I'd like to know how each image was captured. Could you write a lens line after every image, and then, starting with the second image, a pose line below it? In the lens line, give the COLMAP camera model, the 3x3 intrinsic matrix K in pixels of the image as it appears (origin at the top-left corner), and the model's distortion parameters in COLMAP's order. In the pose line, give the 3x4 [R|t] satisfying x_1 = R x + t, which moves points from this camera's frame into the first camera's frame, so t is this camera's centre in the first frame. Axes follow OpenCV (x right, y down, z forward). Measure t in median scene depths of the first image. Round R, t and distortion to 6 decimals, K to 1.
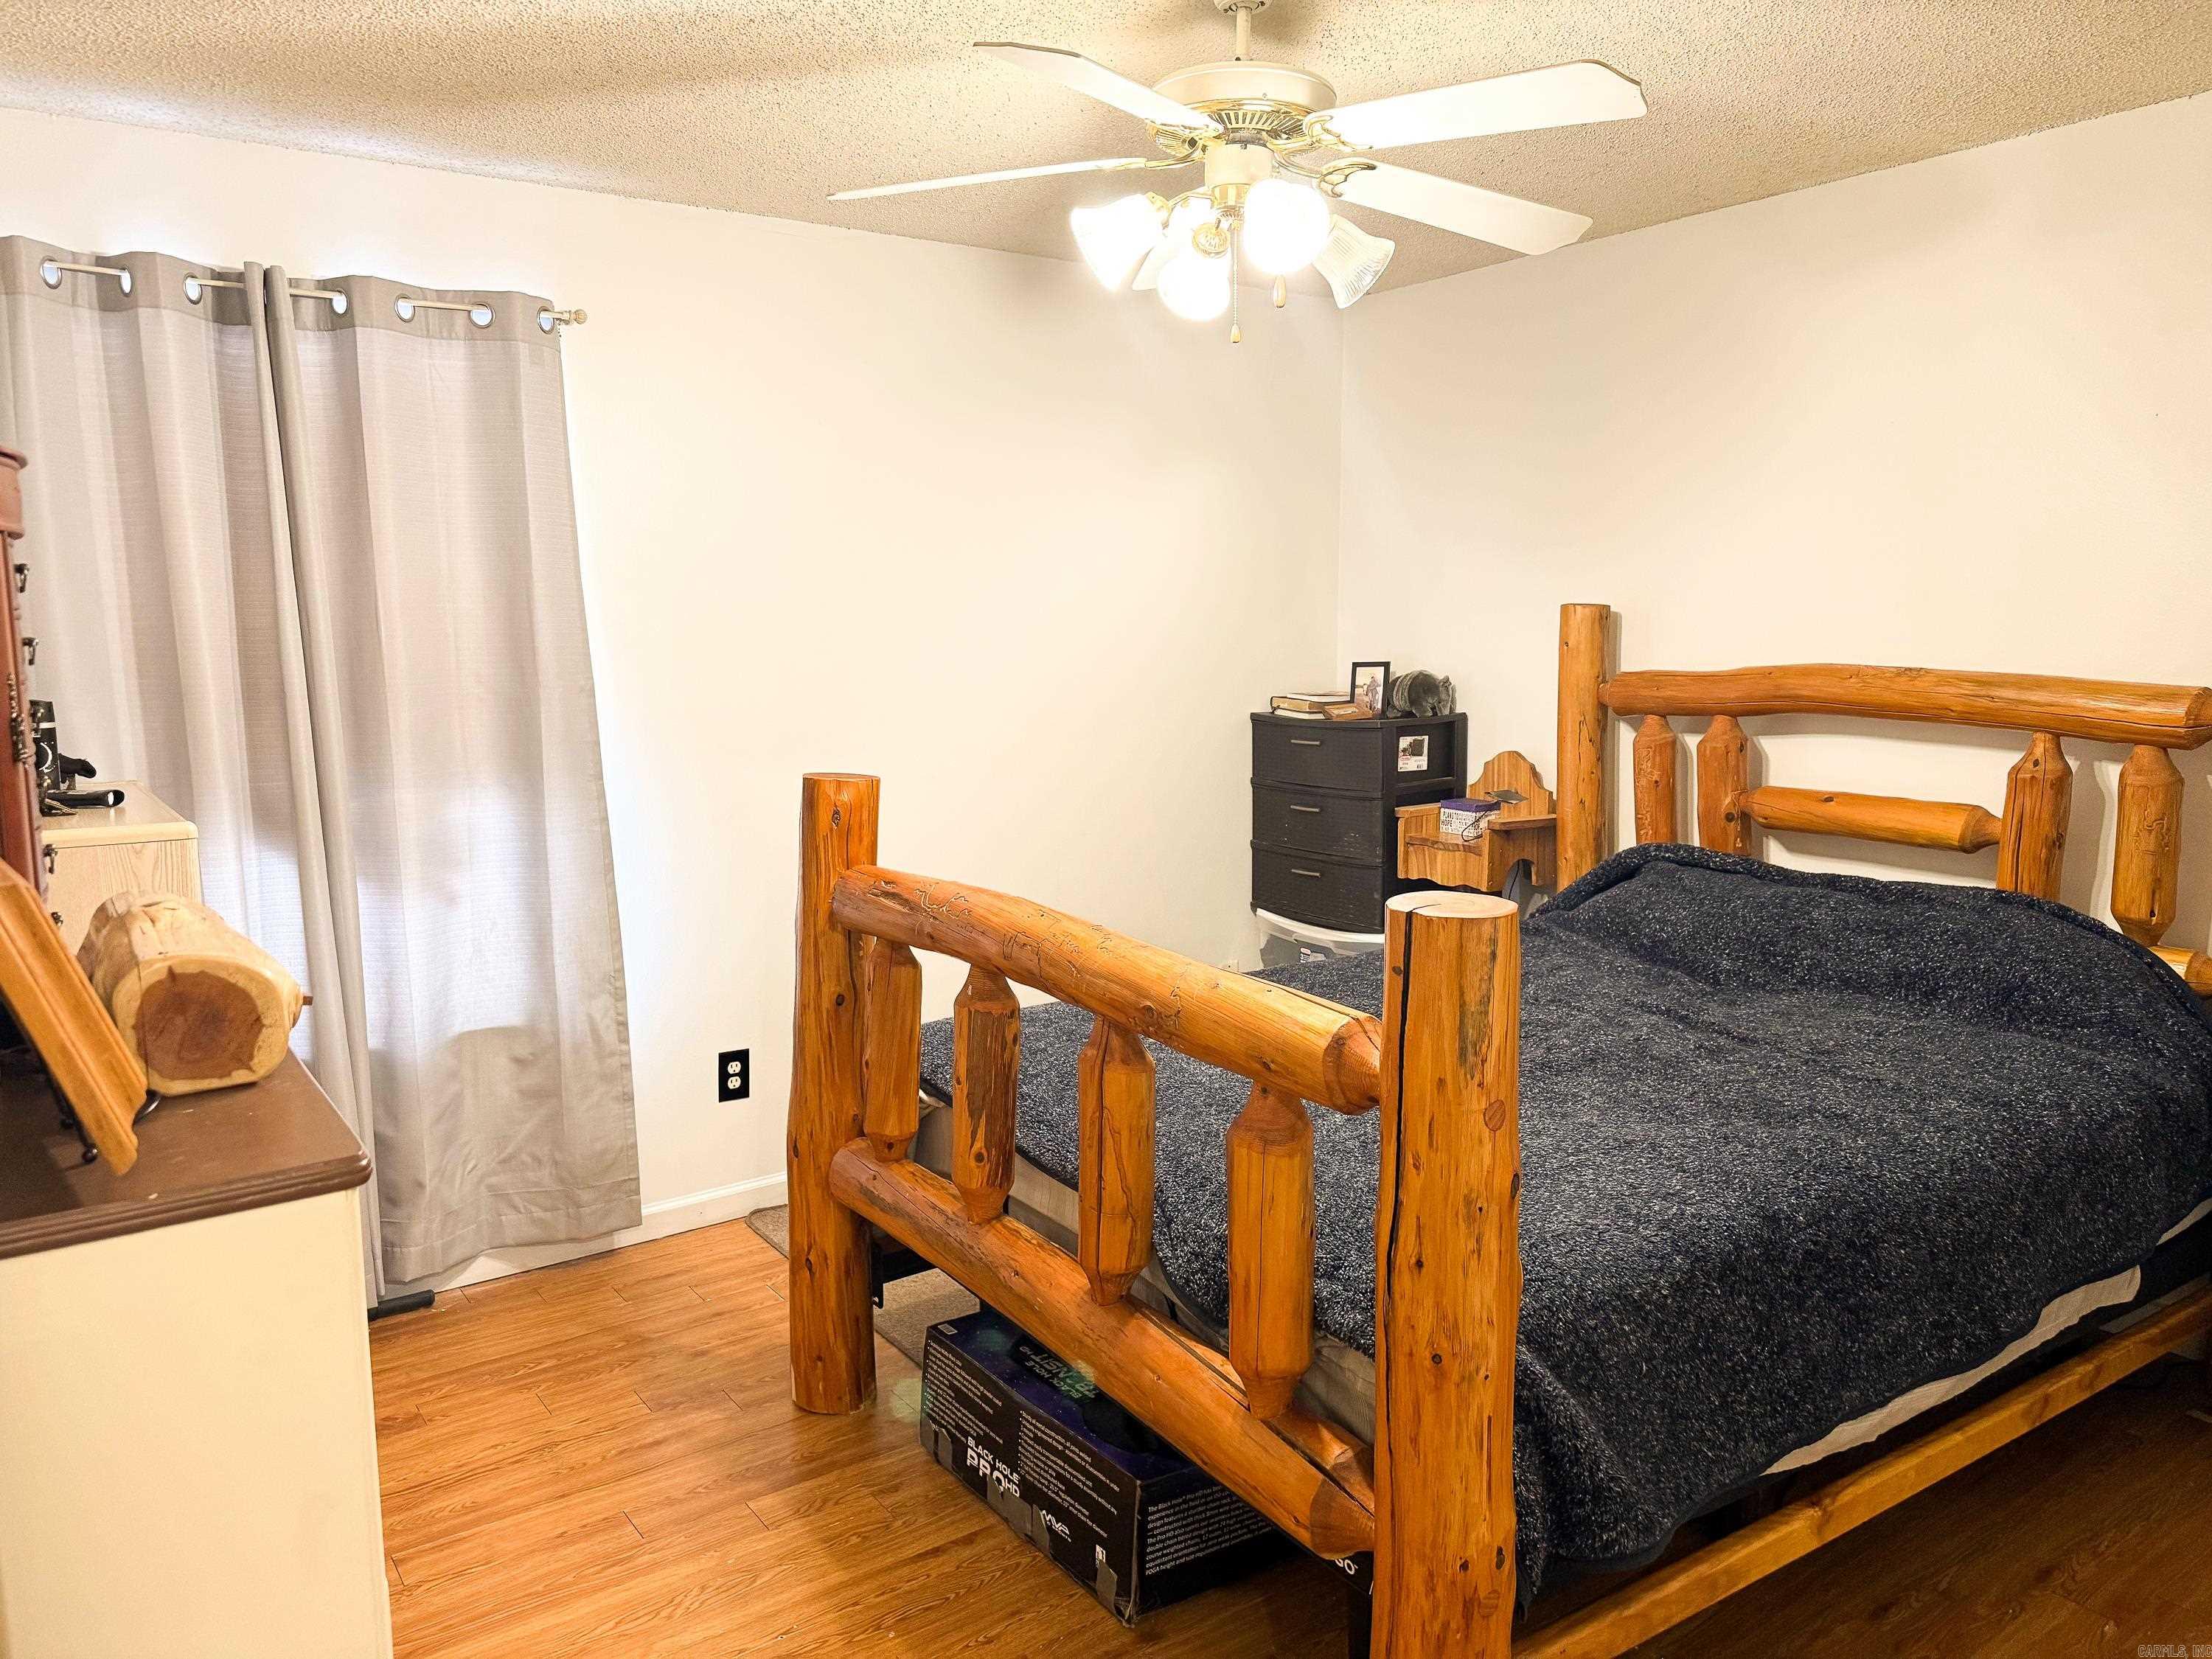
lens RADIAL K [[1571.3, 0, 1106.0], [0, 1571.3, 829.5], [0, 0, 1]] dist [0.110685, -0.134478]
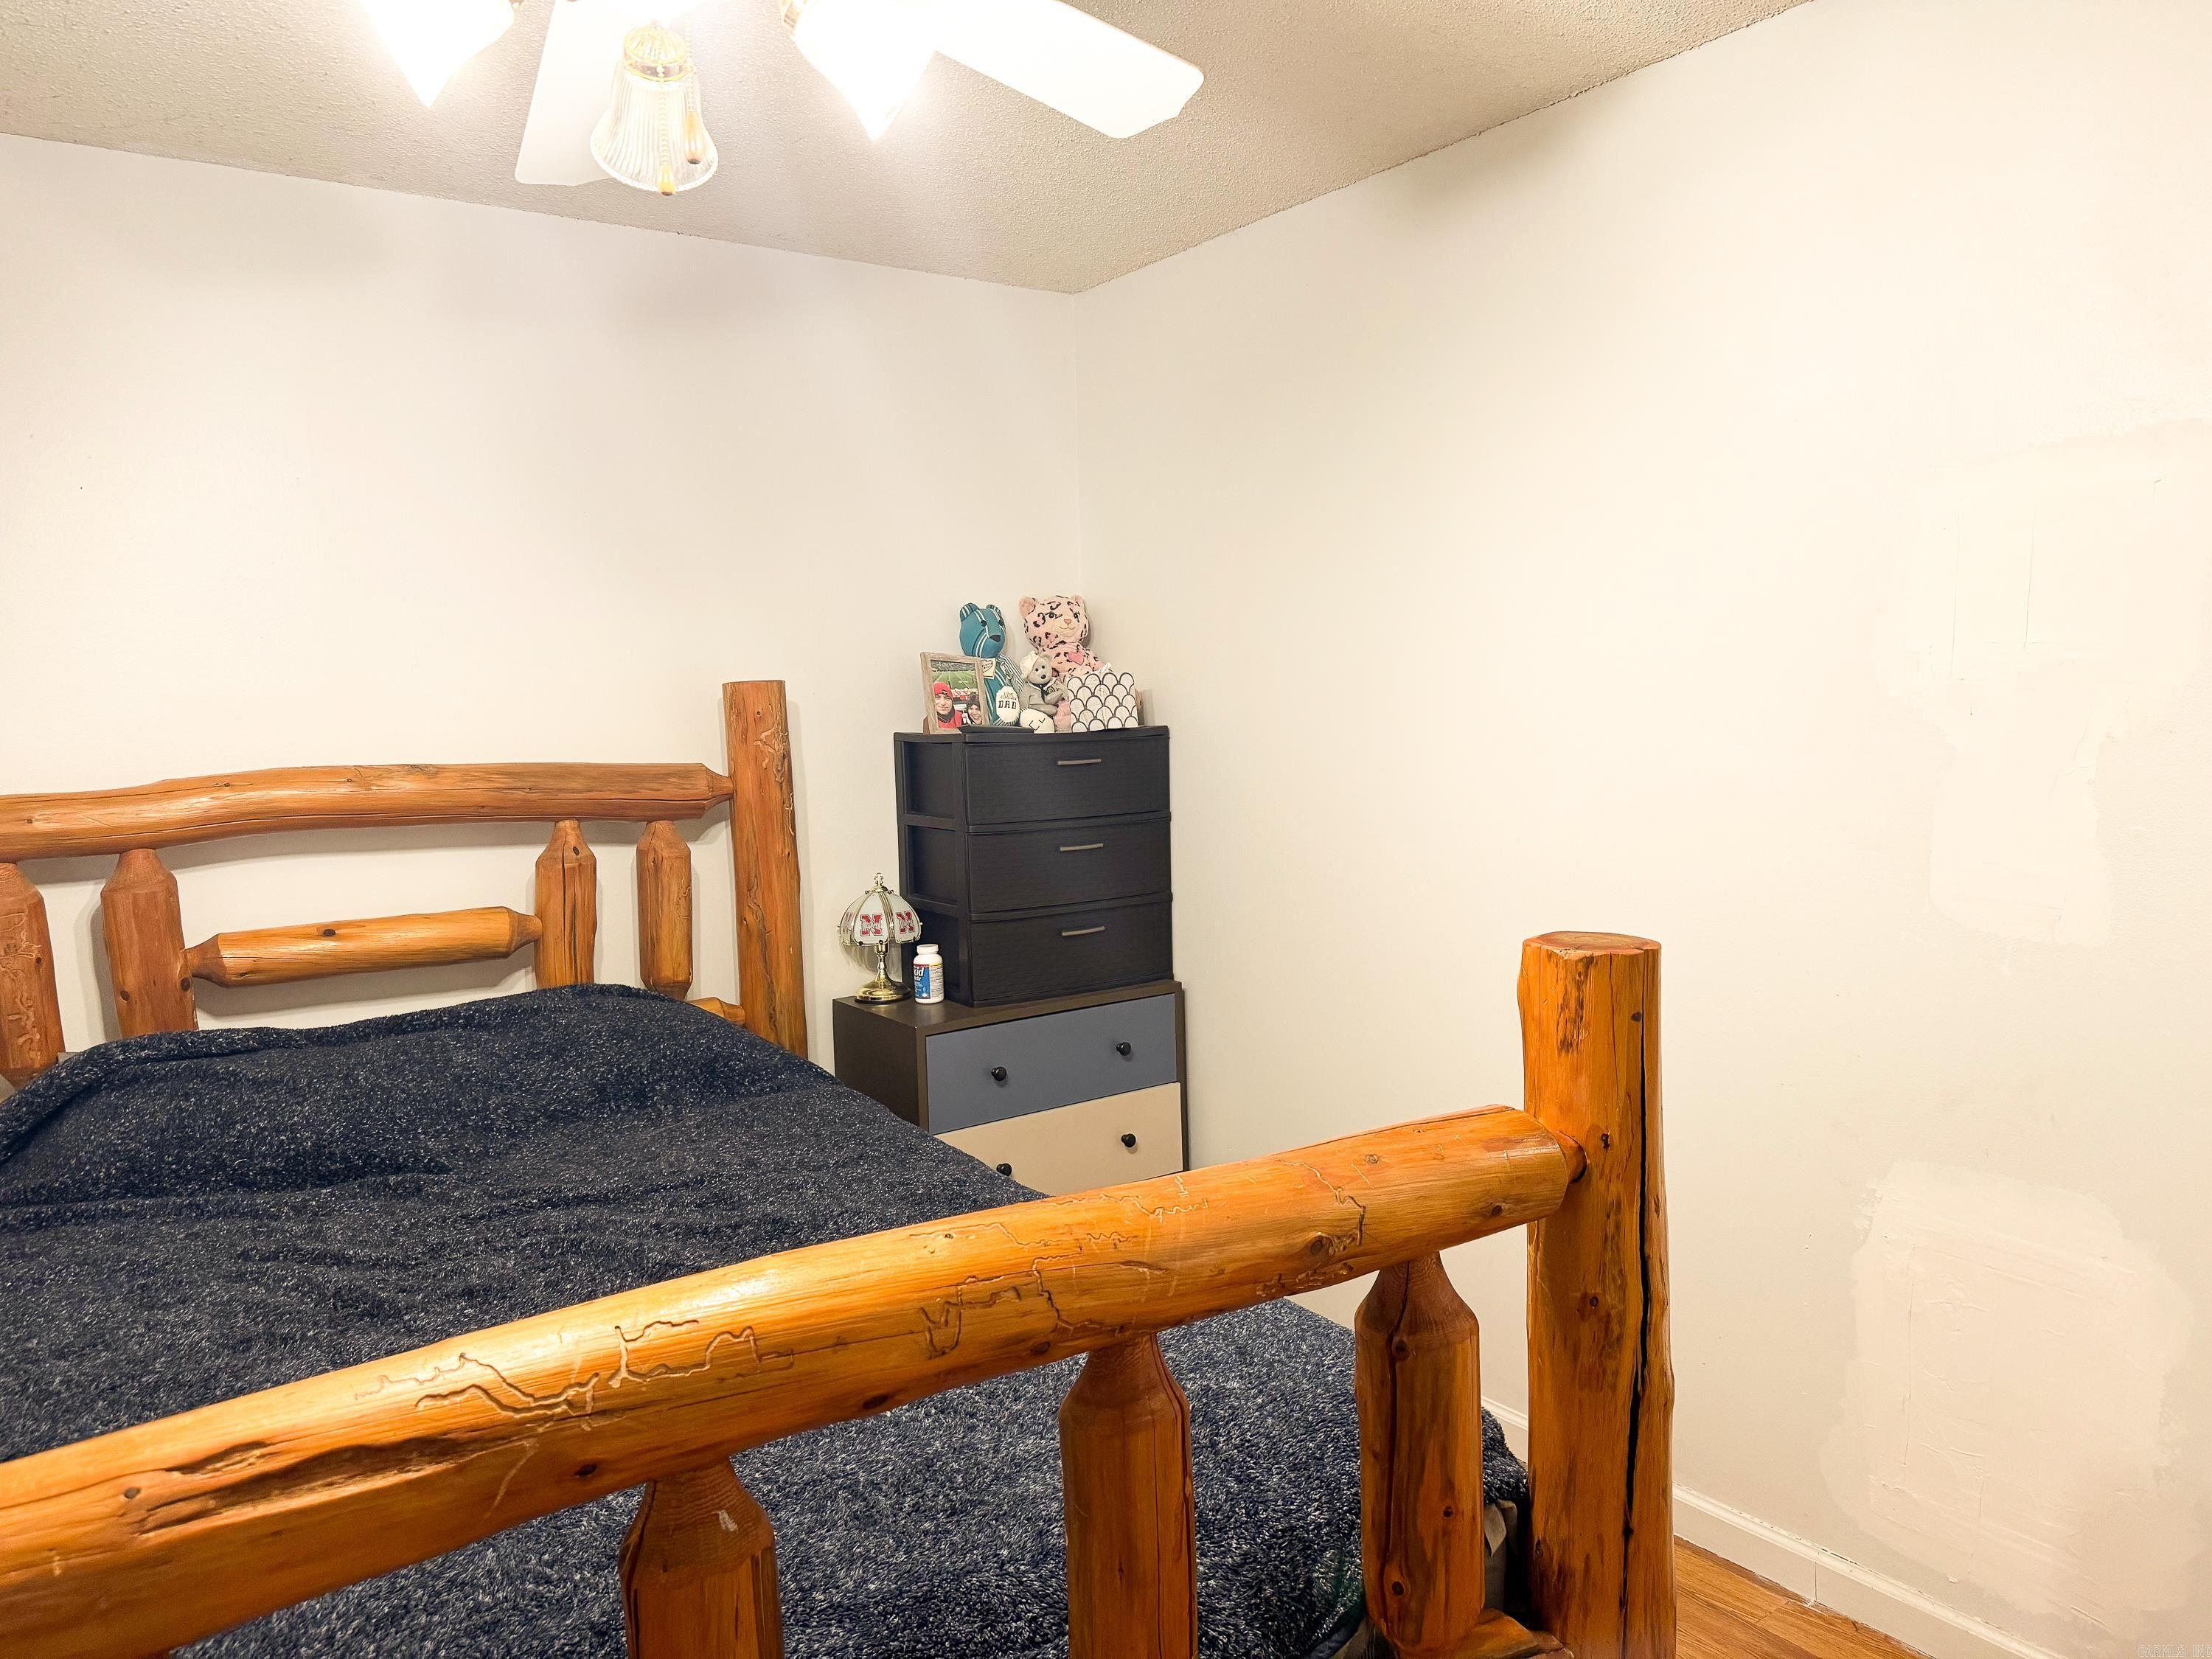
lens RADIAL K [[1531.6, 0, 1108.7], [0, 1531.6, 817.6], [0, 0, 1]] dist [0.121399, -0.180074]
pose [[-0.027571, -0.070330, 0.997143, -0.322373], [0.159481, 0.984435, 0.073843, -0.067269], [-0.986816, 0.161061, -0.015925, 0.580844]]
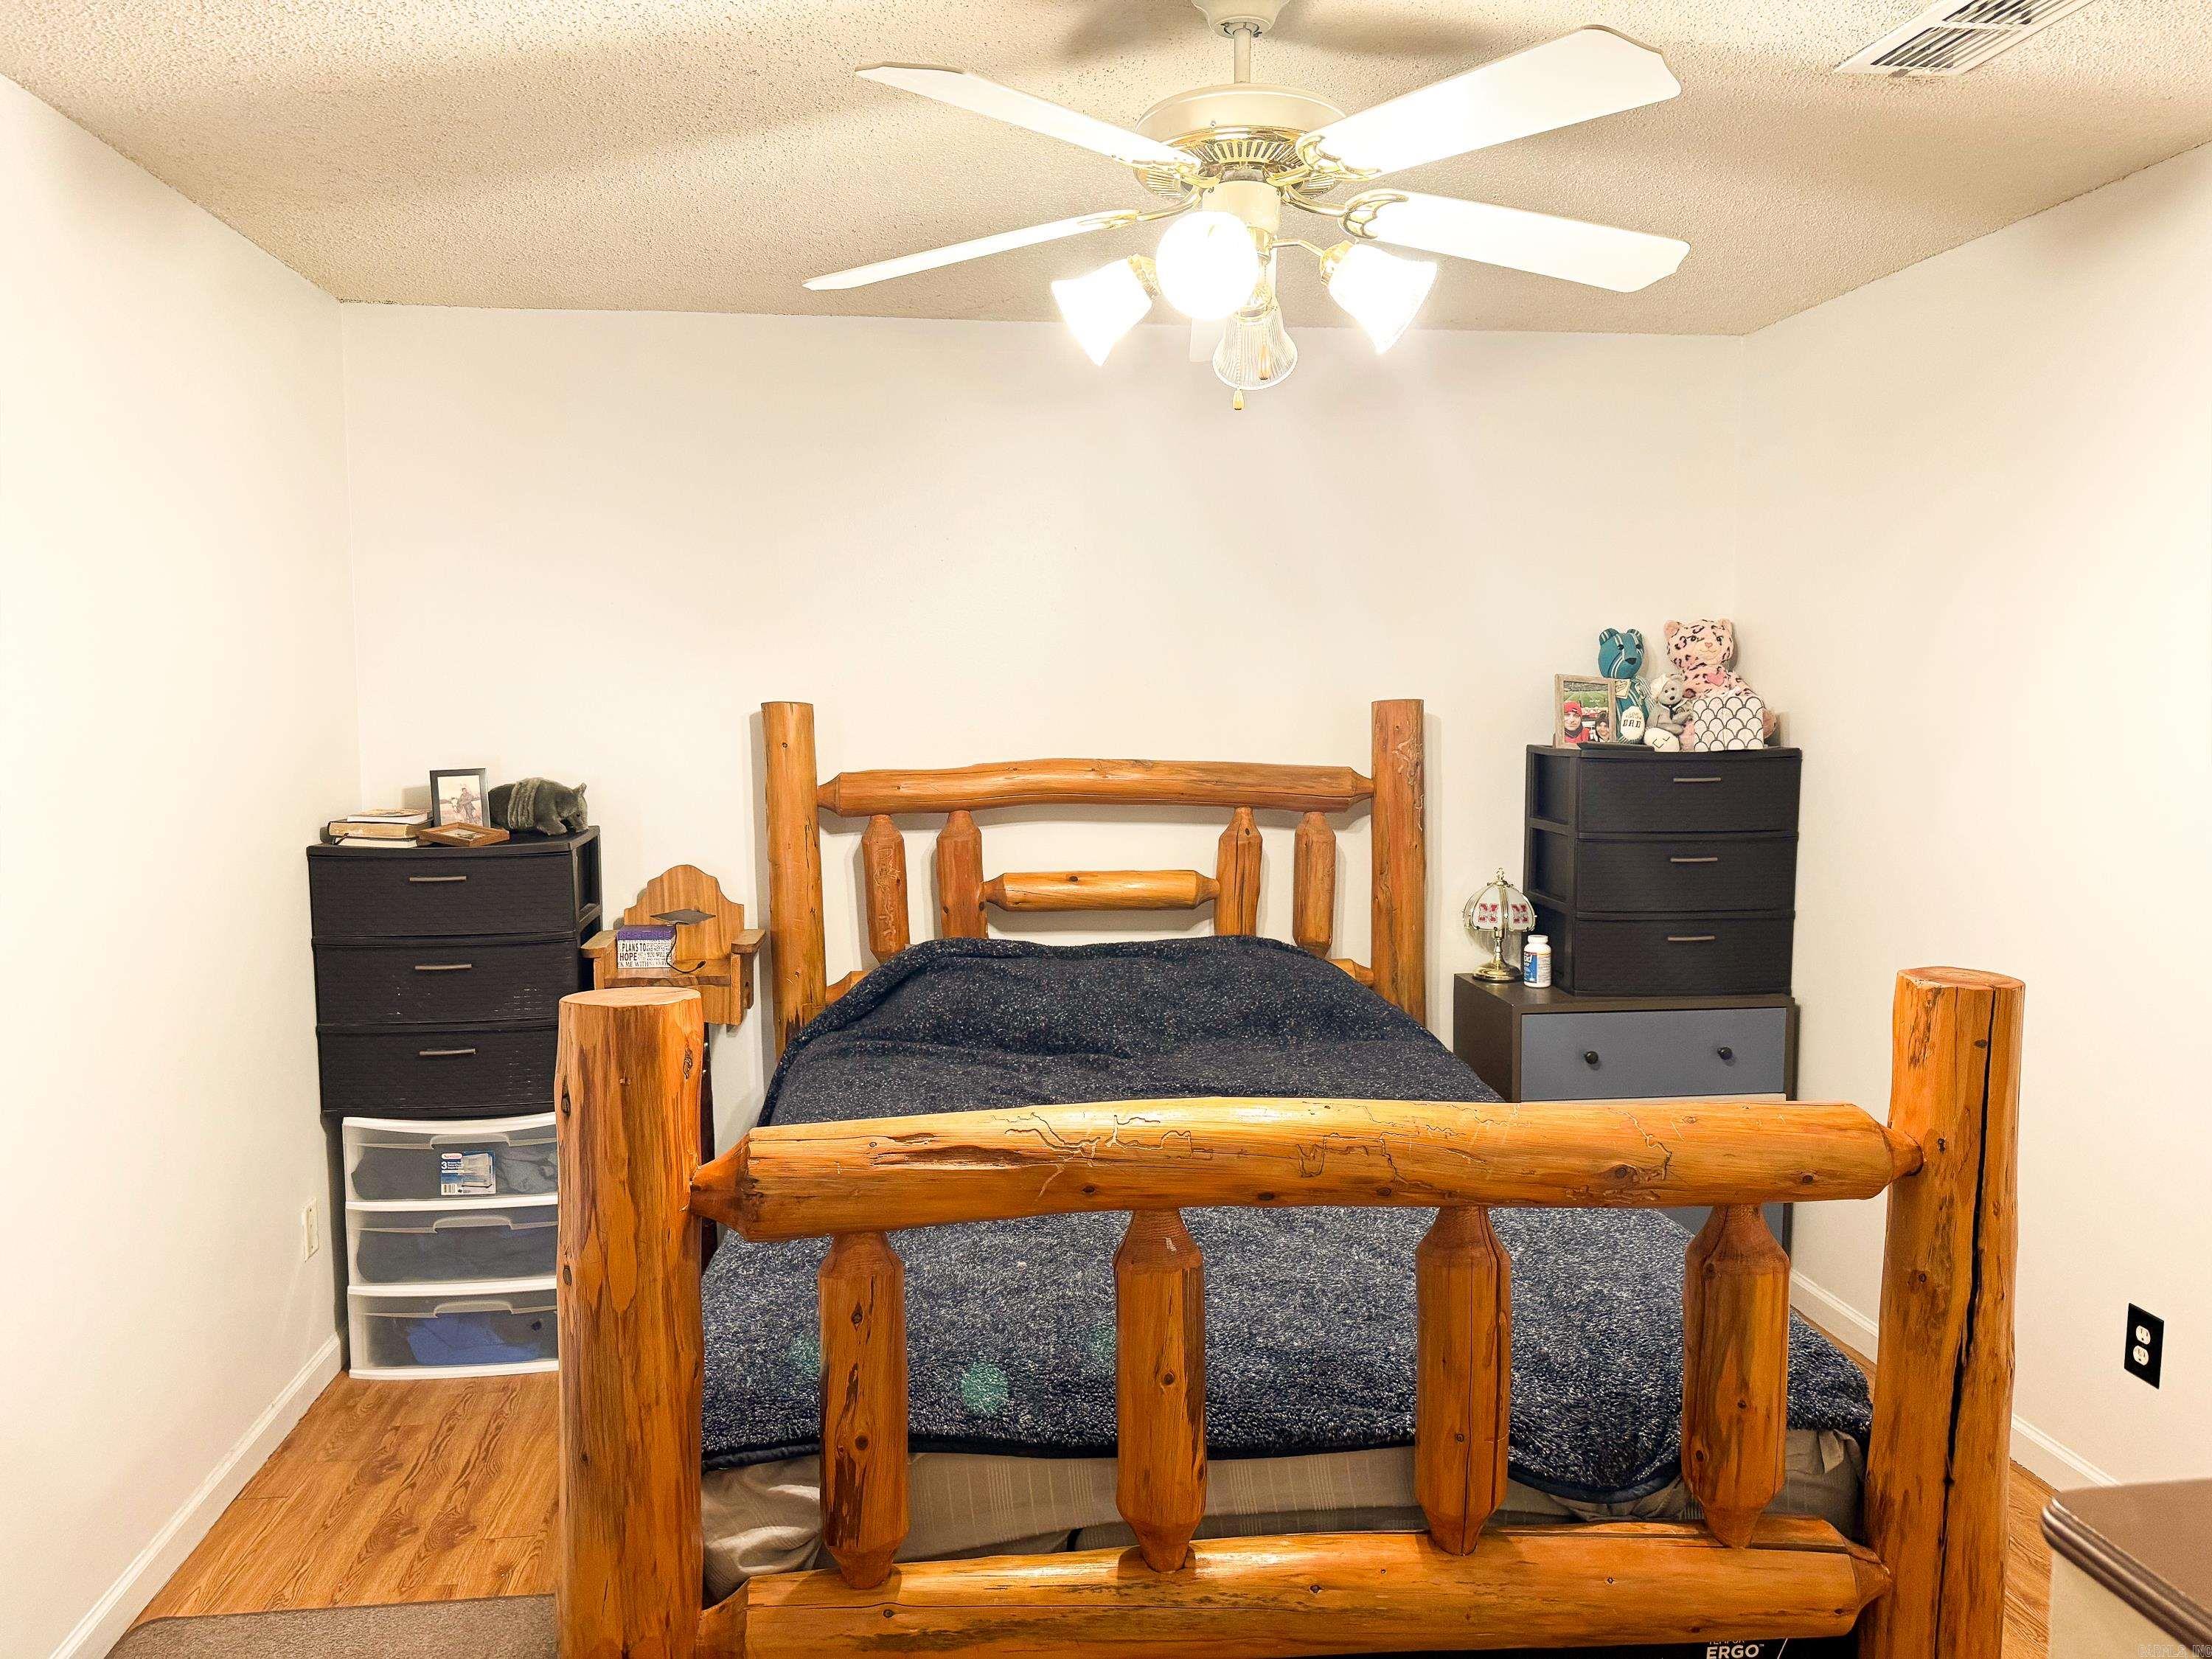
lens RADIAL K [[1571.3, 0, 1106.0], [0, 1571.3, 829.5], [0, 0, 1]] dist [0.110685, -0.134478]
pose [[0.459917, -0.073624, 0.884905, -0.479738], [0.117582, 0.992831, 0.021492, -0.069755], [-0.880143, 0.094165, 0.465276, 0.440245]]
